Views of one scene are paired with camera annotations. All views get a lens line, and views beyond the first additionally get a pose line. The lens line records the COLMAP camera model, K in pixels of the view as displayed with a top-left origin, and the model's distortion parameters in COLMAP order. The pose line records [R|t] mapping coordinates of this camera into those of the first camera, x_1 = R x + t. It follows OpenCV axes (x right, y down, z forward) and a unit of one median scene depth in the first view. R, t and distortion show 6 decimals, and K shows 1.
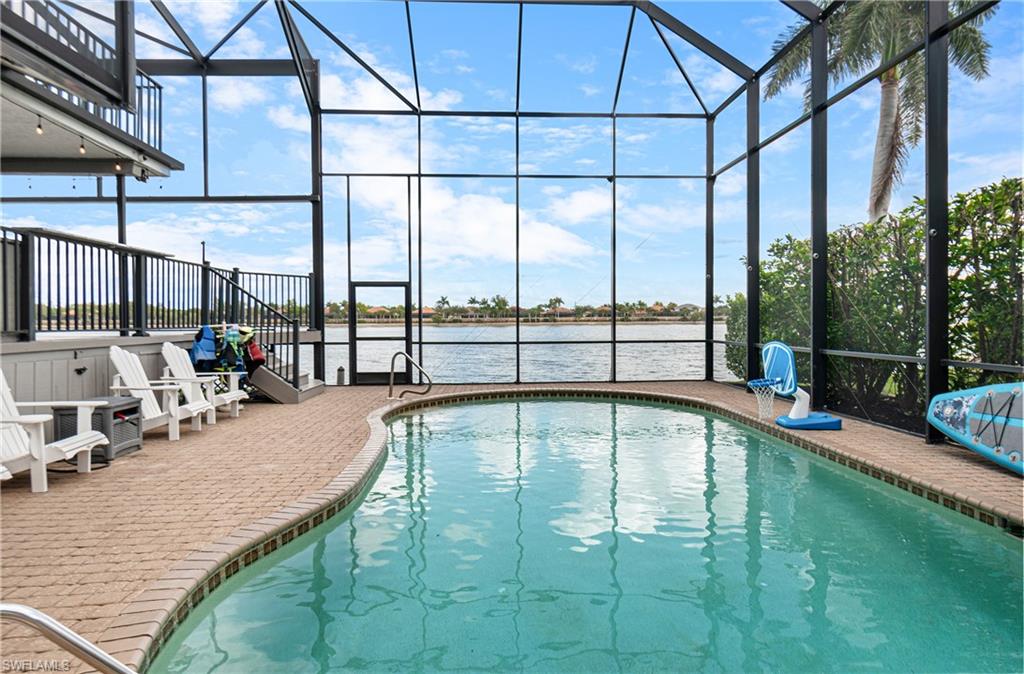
lens RADIAL K [[576.1, 0, 511.7], [0, 576.1, 322.0], [0, 0, 1]] dist [-0.003200, -0.000722]
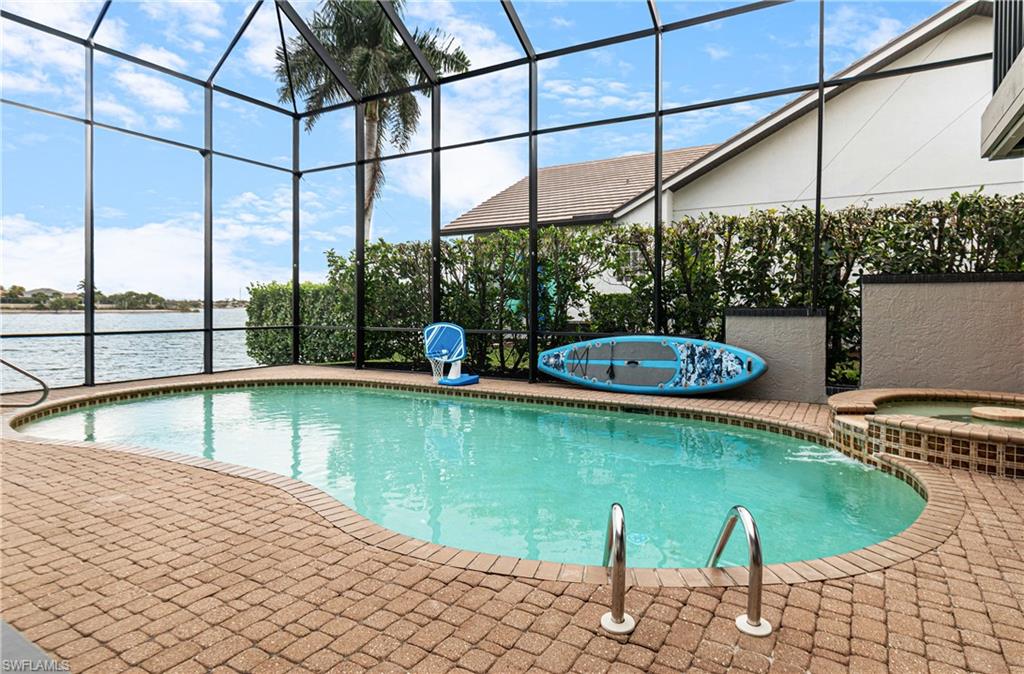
lens RADIAL K [[577.3, 0, 511.3], [0, 577.3, 310.2], [0, 0, 1]] dist [-0.001025, 0.000056]
pose [[0.561217, -0.000947, 0.827668, -0.599466], [0.001487, 0.999999, 0.000136, 0.004344], [-0.827668, 0.001154, 0.561217, 0.116967]]
